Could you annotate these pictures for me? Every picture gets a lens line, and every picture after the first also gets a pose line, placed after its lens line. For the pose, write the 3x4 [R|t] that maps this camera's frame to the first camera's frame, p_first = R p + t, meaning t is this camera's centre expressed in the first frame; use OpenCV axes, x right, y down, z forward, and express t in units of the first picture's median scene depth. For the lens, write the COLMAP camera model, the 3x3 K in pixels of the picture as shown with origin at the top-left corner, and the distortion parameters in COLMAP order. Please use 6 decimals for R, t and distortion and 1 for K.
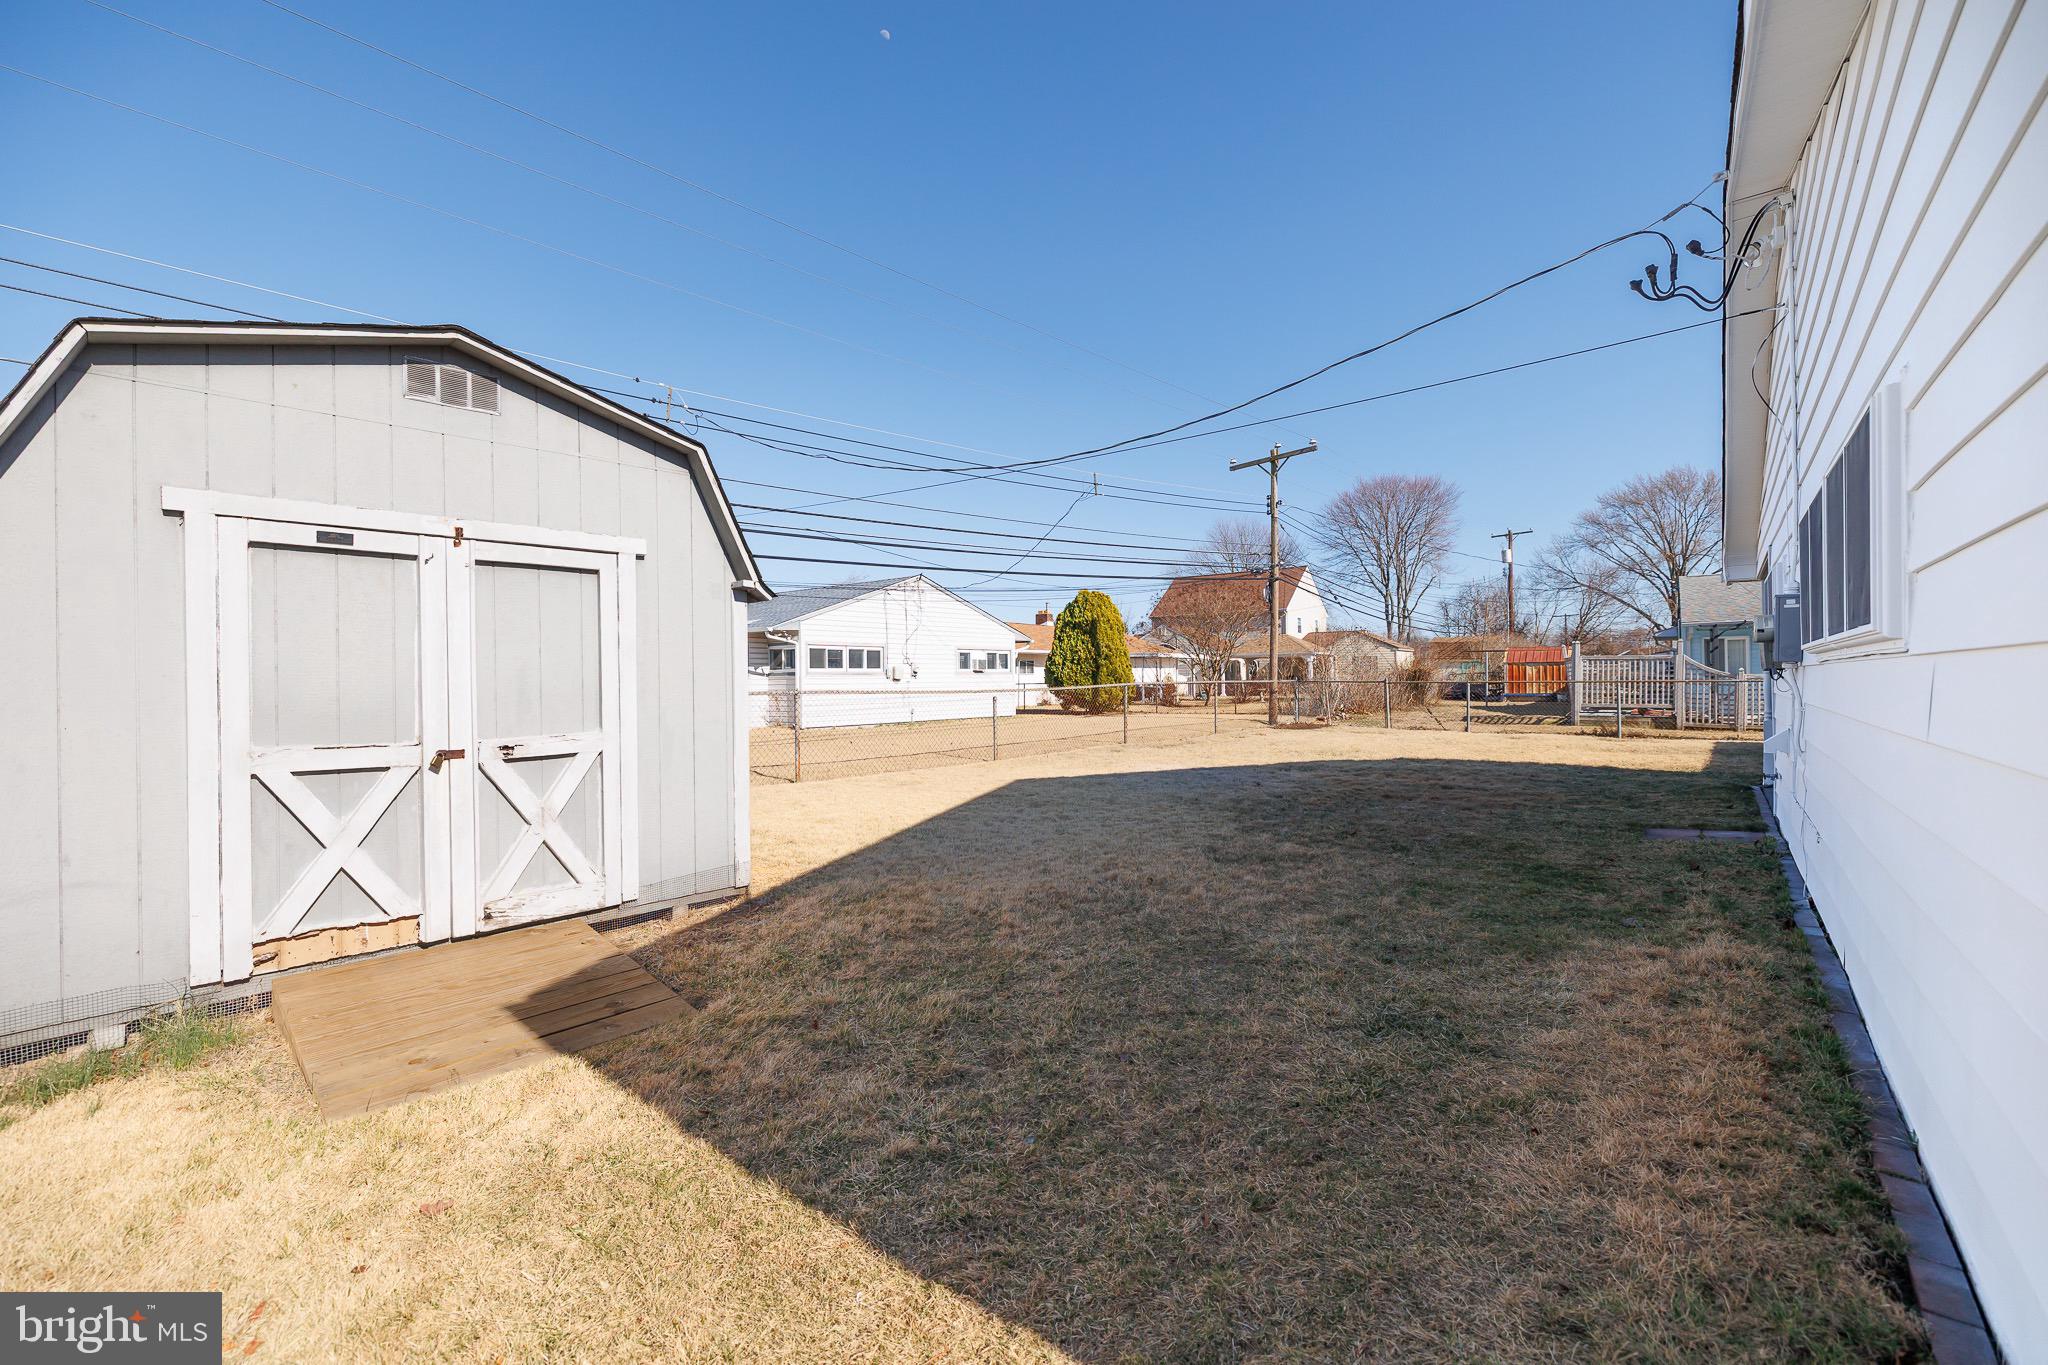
lens RADIAL K [[884.7, 0, 1026.3], [0, 884.7, 674.9], [0, 0, 1]] dist [0.010313, -0.000160]
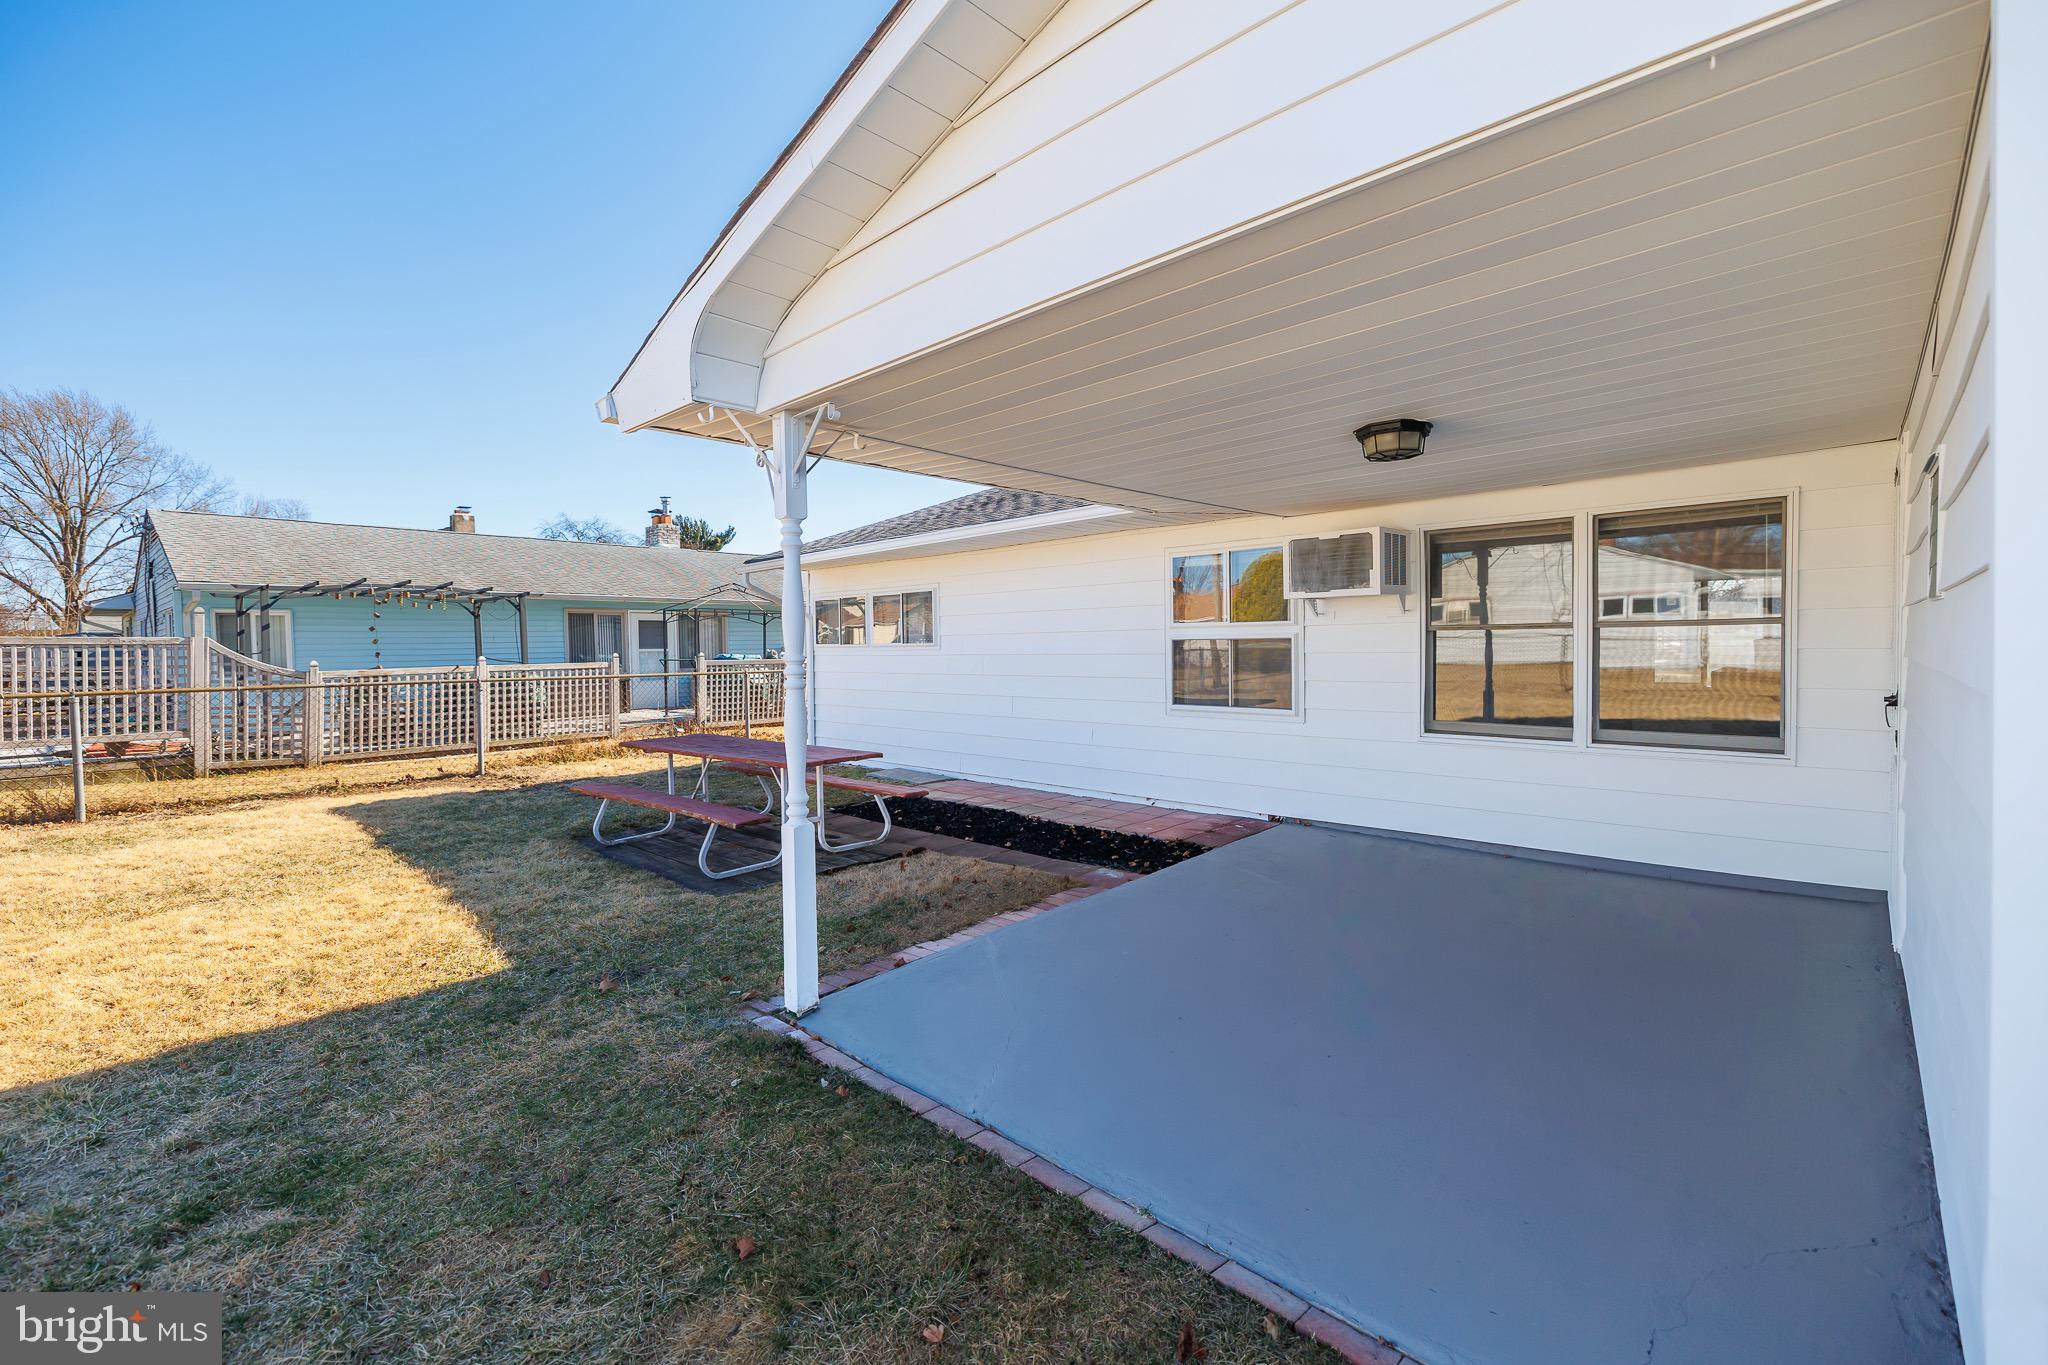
lens RADIAL K [[884.7, 0, 1030.5], [0, 884.7, 673.4], [0, 0, 1]] dist [0.010313, -0.000160]
pose [[0.112032, -0.027274, 0.993330, 0.061535], [0.013516, 0.999573, 0.025921, -0.001948], [-0.993613, 0.010522, 0.112353, 0.105811]]
